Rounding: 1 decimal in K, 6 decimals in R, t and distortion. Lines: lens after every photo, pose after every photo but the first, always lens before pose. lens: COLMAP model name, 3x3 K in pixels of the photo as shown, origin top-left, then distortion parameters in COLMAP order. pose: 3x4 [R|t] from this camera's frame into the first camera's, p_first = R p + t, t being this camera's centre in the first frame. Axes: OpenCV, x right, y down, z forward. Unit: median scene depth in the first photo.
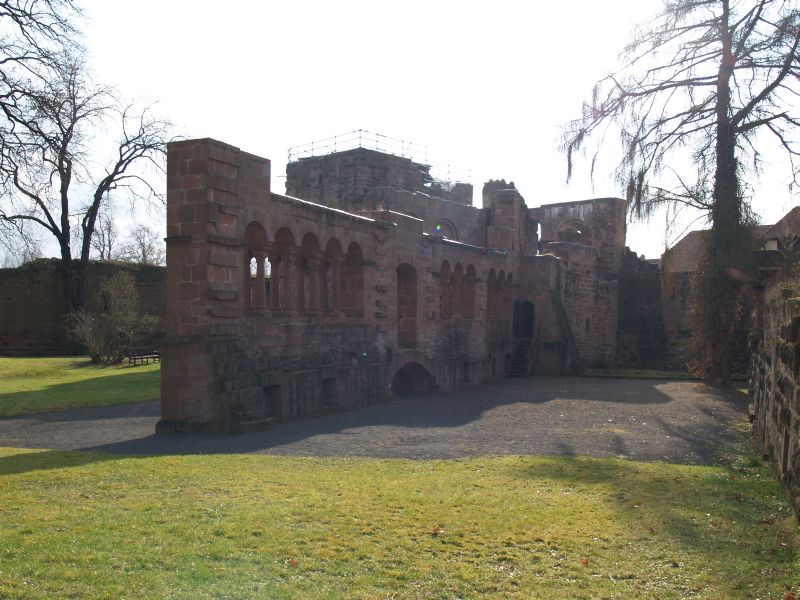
lens RADIAL K [[817.6, 0, 400.3], [0, 817.6, 302.5], [0, 0, 1]] dist [-0.084418, 0.000000]
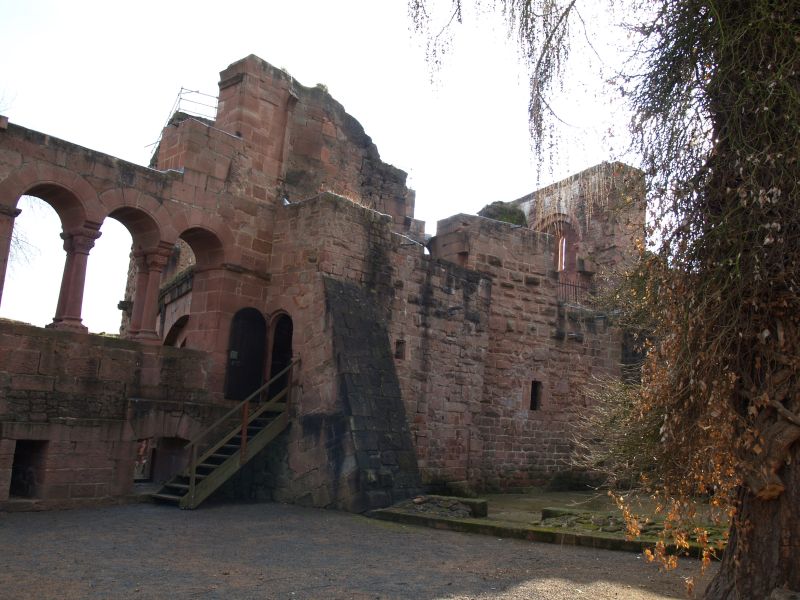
lens RADIAL K [[639.1, 0, 399.8], [0, 639.1, 299.9], [0, 0, 1]] dist [-0.064191, 0.007542]
pose [[0.955833, -0.034220, -0.291913, 0.305914], [-0.021717, 0.982261, -0.186257, 0.050727], [0.293108, 0.184370, 0.938134, 0.725260]]
